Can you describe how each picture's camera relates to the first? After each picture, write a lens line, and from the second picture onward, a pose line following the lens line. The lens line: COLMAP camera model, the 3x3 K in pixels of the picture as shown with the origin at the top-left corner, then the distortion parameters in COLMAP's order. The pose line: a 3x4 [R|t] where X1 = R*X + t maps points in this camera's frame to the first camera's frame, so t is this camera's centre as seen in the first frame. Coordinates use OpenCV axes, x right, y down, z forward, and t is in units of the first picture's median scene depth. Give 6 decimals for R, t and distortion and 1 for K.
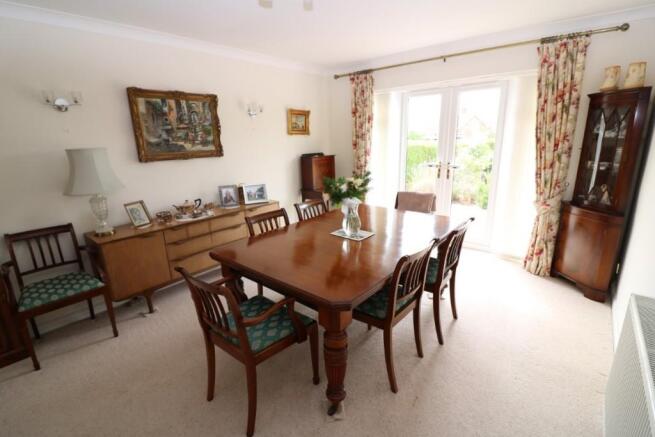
lens RADIAL K [[307.8, 0, 330.7], [0, 307.8, 219.0], [0, 0, 1]] dist [-0.012628, -0.000993]
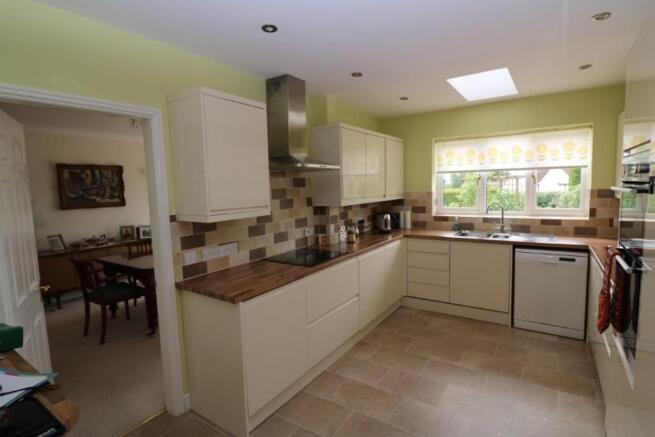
lens RADIAL K [[333.2, 0, 327.1], [0, 333.2, 218.6], [0, 0, 1]] dist [-0.003152, -0.000521]
pose [[0.995072, -0.013373, 0.098246, 0.513803], [0.029640, 0.985674, -0.166036, 0.166613], [-0.094618, 0.168130, 0.981213, -0.722293]]
